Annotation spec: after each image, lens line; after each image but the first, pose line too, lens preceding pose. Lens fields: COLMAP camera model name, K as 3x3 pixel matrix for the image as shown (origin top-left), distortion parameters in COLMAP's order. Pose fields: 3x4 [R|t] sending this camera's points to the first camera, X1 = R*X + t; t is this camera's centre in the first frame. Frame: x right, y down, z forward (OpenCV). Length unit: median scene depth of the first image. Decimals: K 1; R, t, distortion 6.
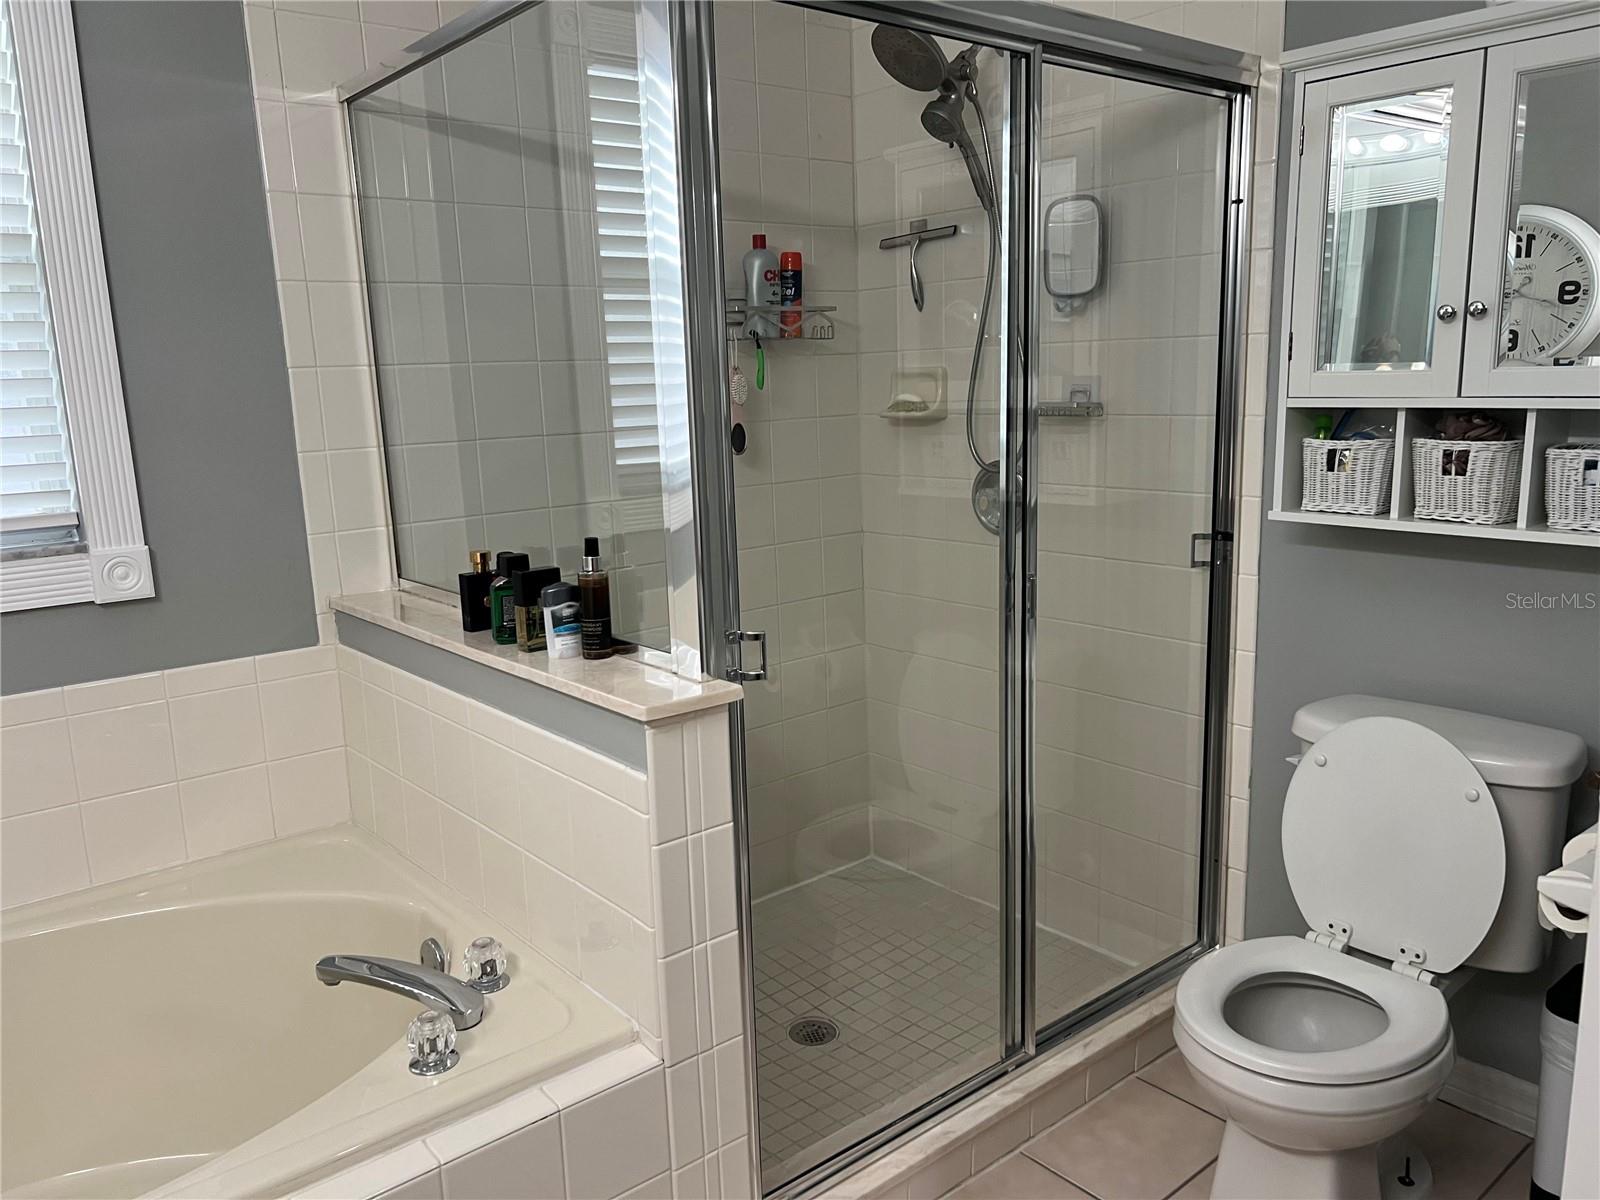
lens RADIAL K [[1210.3, 0, 799.0], [0, 1210.3, 612.0], [0, 0, 1]] dist [0.051115, -0.060414]
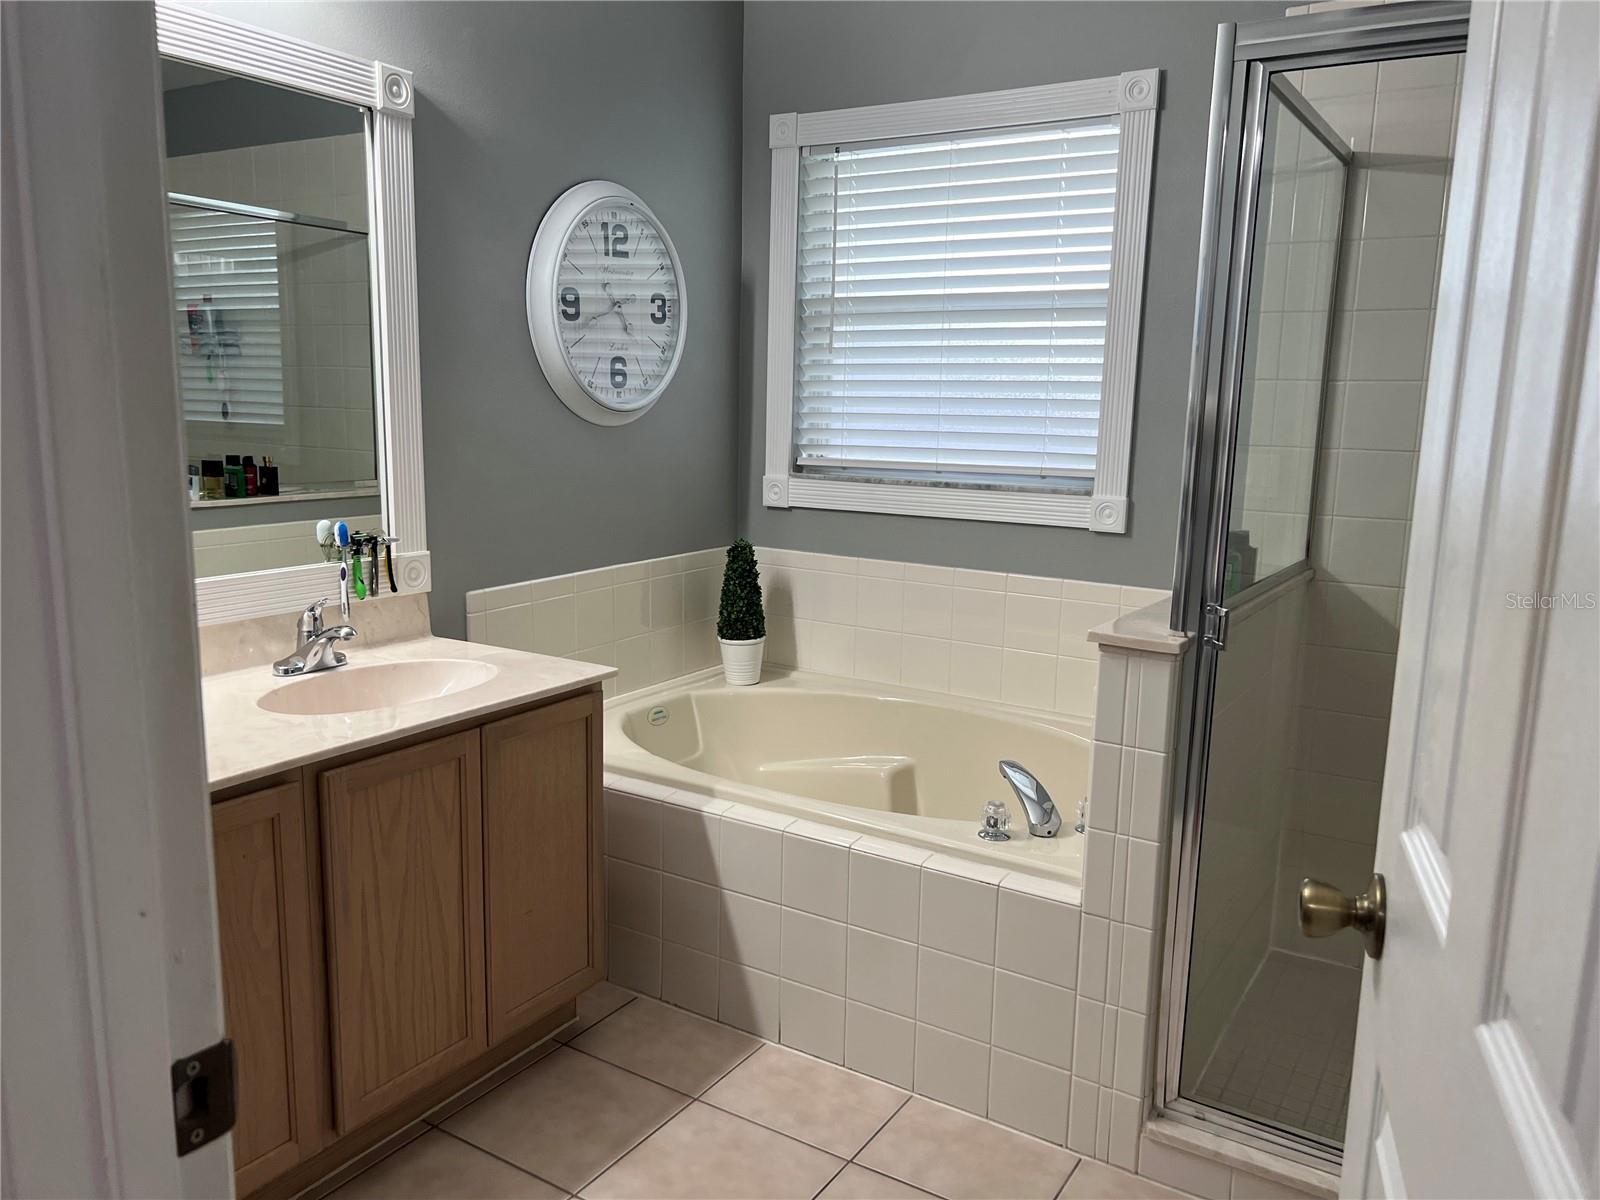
lens RADIAL K [[1210.3, 0, 802.2], [0, 1210.3, 632.7], [0, 0, 1]] dist [0.051115, -0.060414]
pose [[0.300708, 0.221799, -0.927567, 0.735459], [-0.219637, 0.962544, 0.158958, -0.045549], [0.928081, 0.155928, 0.338160, 0.174381]]
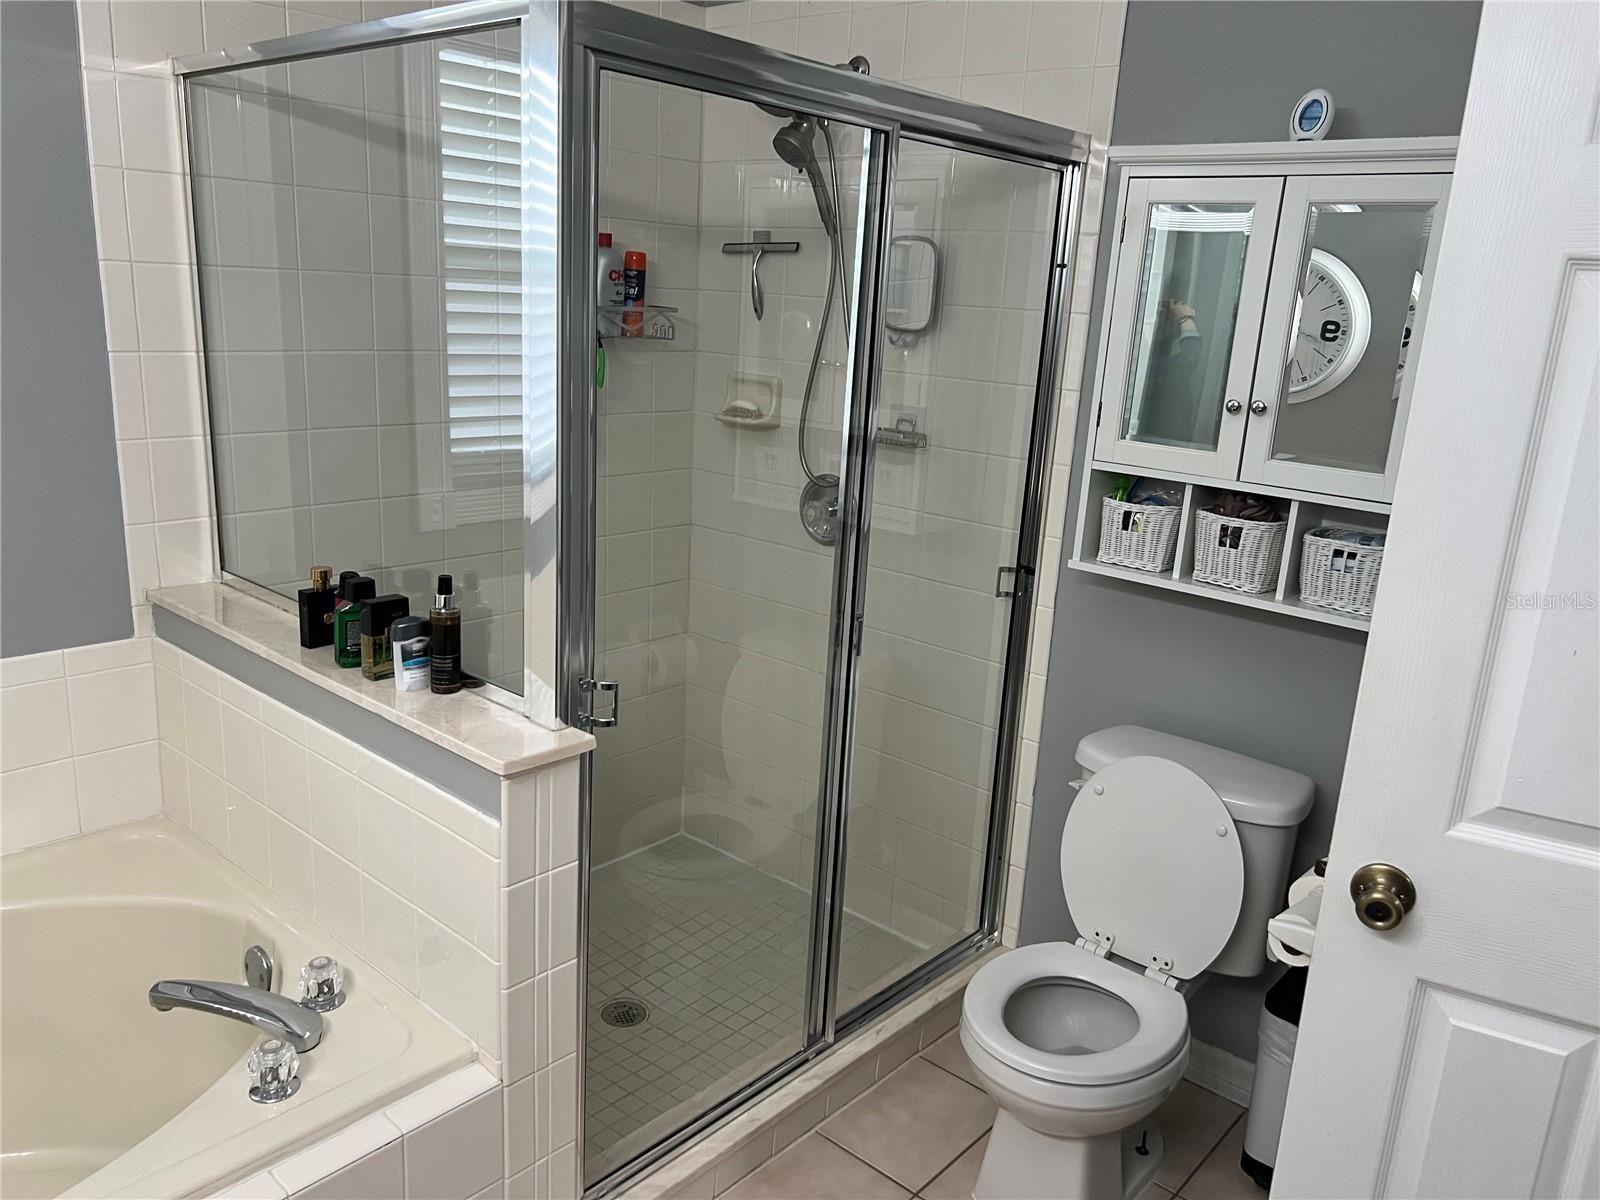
lens RADIAL K [[1210.3, 0, 795.4], [0, 1210.3, 610.7], [0, 0, 1]] dist [0.051115, -0.060414]
pose [[0.984929, 0.045600, 0.166838, -0.042311], [-0.056728, 0.996428, 0.062550, -0.094520], [-0.163390, -0.071072, 0.983998, -0.047682]]
